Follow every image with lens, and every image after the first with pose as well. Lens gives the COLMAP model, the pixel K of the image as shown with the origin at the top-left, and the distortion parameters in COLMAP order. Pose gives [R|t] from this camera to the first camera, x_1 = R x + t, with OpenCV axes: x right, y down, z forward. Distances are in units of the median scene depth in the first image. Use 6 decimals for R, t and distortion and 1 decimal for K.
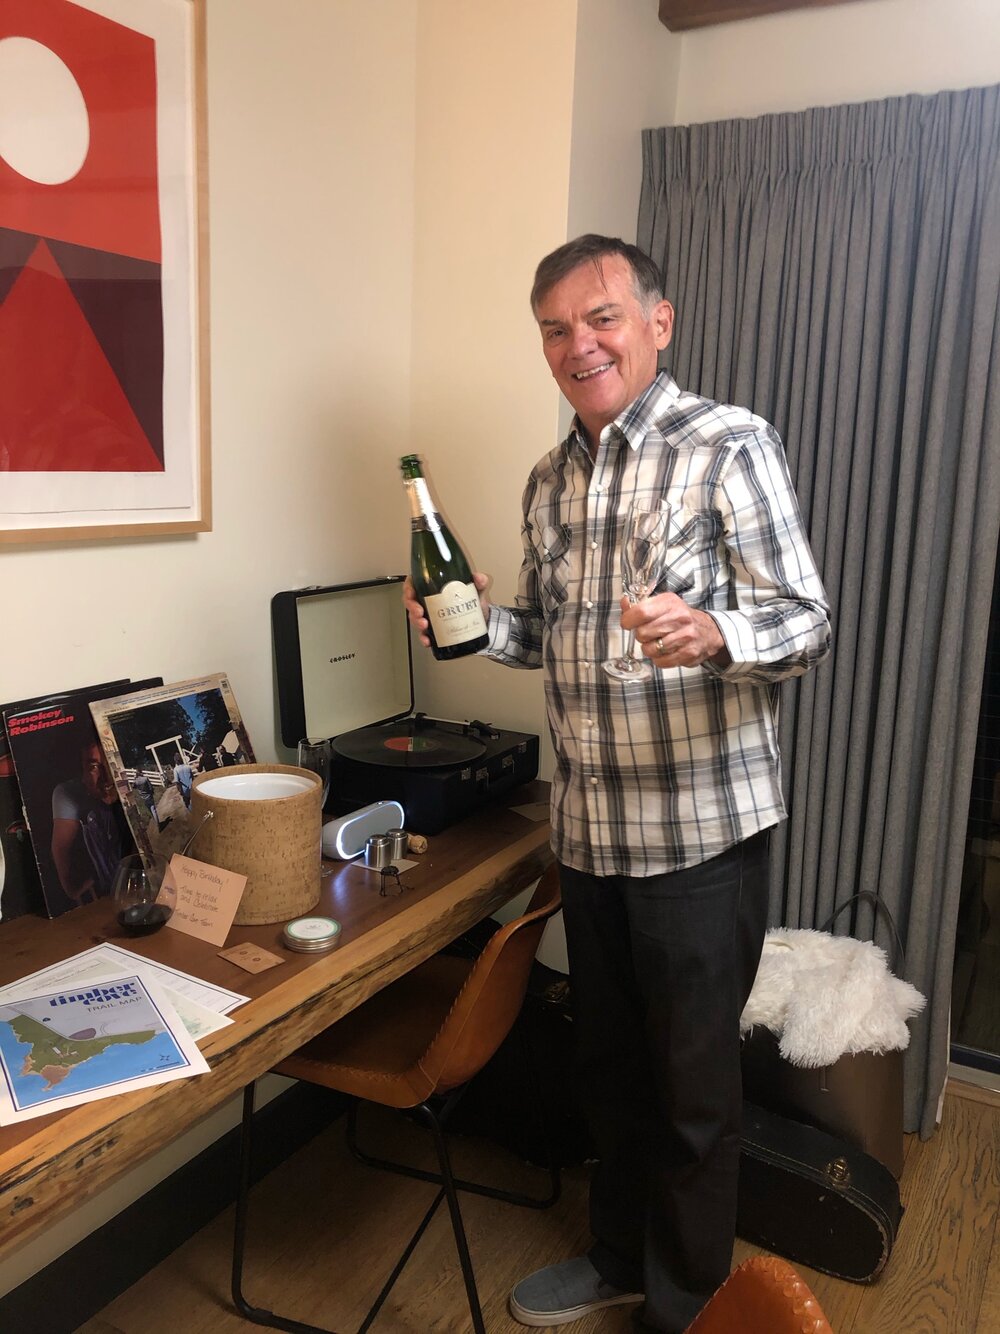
lens RADIAL K [[1146.0, 0, 500.0], [0, 1146.0, 667.0], [0, 0, 1]] dist [0.032453, -0.005444]
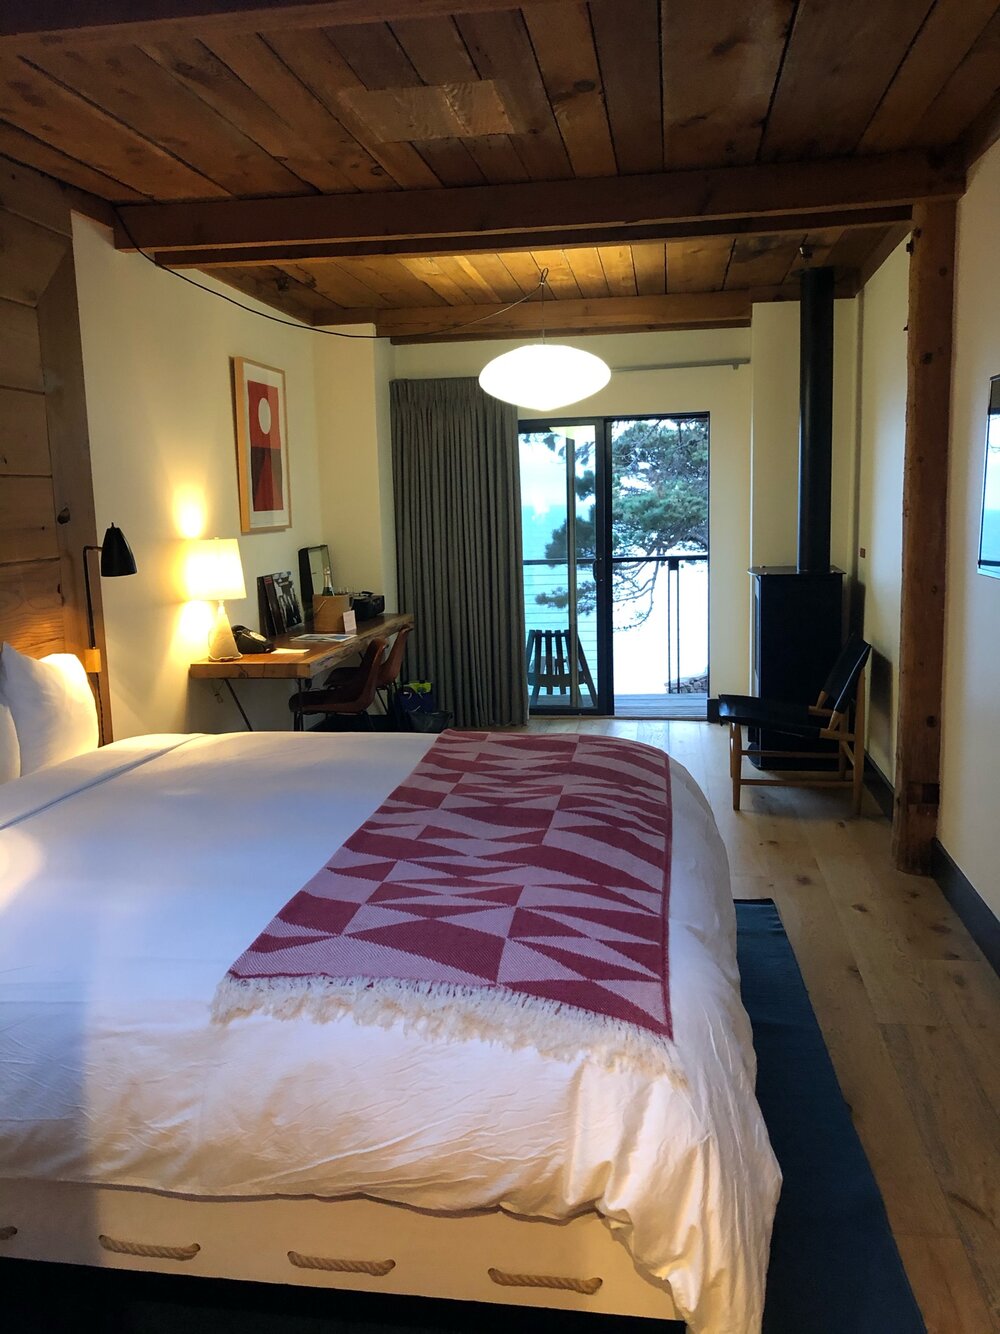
lens RADIAL K [[1146.0, 0, 500.0], [0, 1146.0, 667.0], [0, 0, 1]] dist [0.032453, -0.005444]
pose [[0.945764, -0.101342, 0.308643, -0.619503], [0.109466, 0.993949, -0.009072, 0.310697], [-0.305856, 0.042365, 0.951135, -1.913159]]
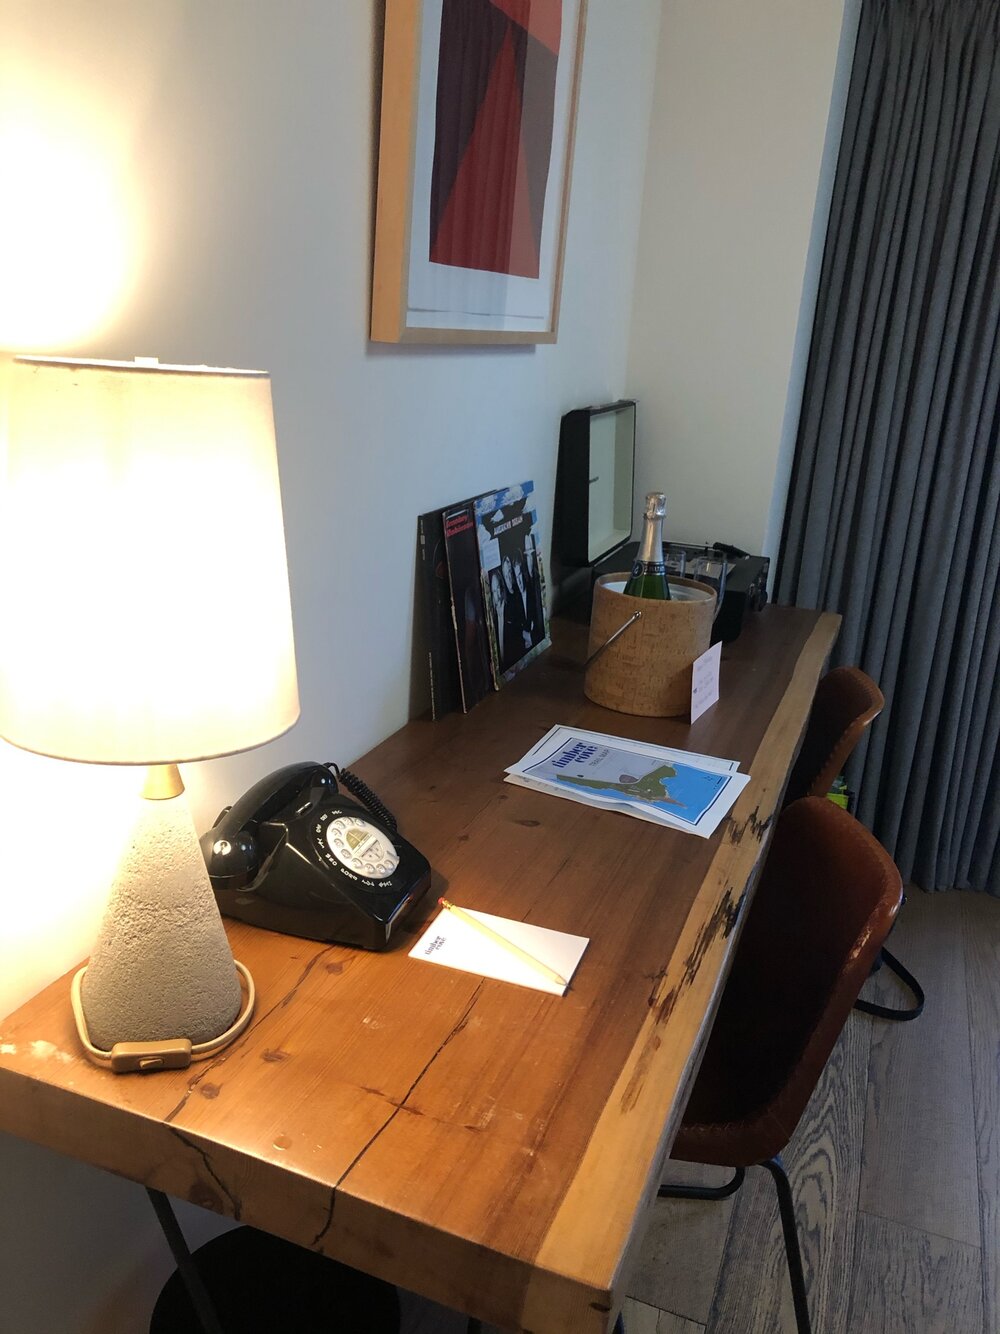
lens RADIAL K [[1146.0, 0, 500.0], [0, 1146.0, 667.0], [0, 0, 1]] dist [0.032453, -0.005444]
pose [[0.990565, 0.001841, 0.137028, -0.366867], [-0.020322, 0.990828, 0.133594, 0.025335], [-0.135525, -0.135118, 0.981517, -0.027037]]
